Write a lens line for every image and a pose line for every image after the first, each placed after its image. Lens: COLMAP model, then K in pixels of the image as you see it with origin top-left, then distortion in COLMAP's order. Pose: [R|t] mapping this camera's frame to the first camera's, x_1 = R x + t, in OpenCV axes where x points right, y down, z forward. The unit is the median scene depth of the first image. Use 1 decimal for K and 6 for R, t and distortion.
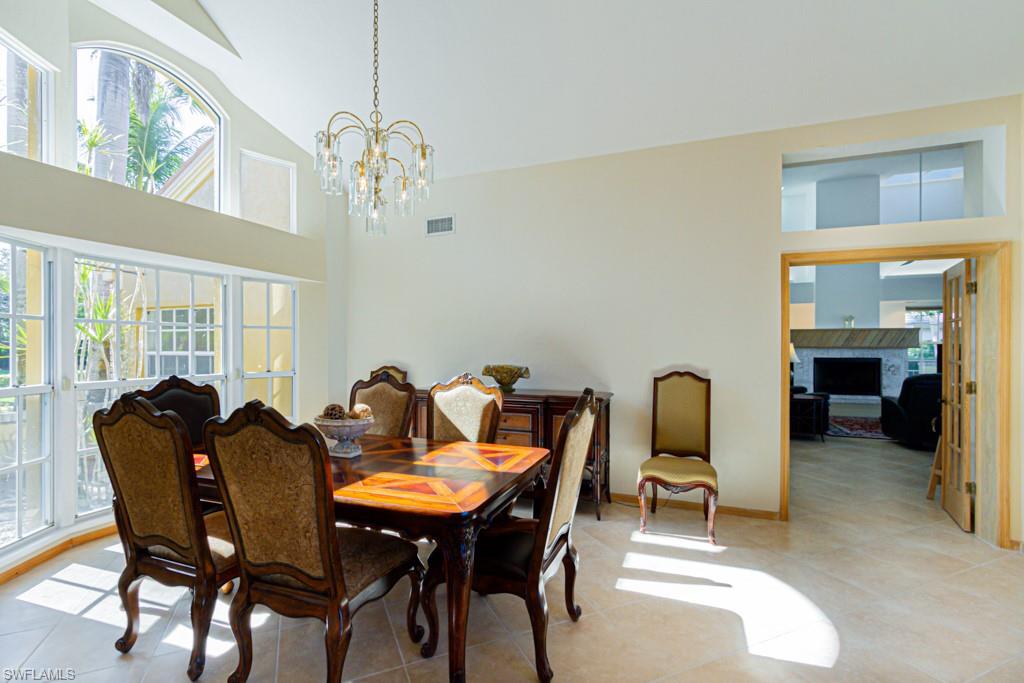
lens RADIAL K [[471.8, 0, 504.2], [0, 471.8, 345.0], [0, 0, 1]] dist [0.000015, 0.000485]
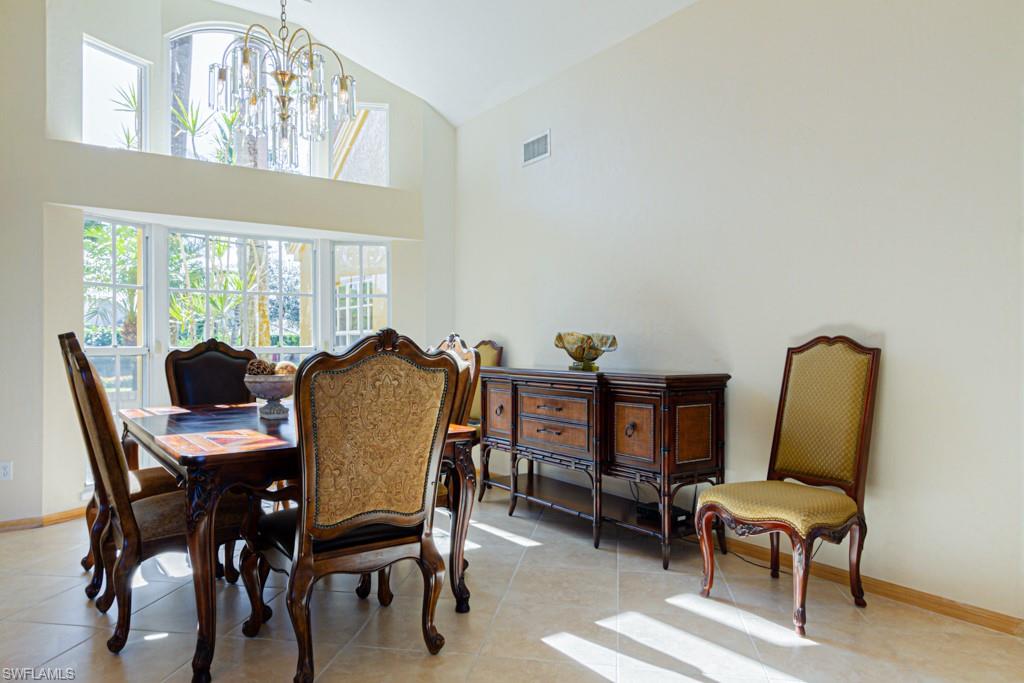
lens RADIAL K [[675.8, 0, 512.0], [0, 675.8, 341.5], [0, 0, 1]] dist [0.001439, 0.000161]
pose [[0.832704, -0.006634, -0.553679, 0.512205], [0.003971, 0.999974, -0.006008, 0.067017], [0.553705, 0.002804, 0.832708, 0.122691]]
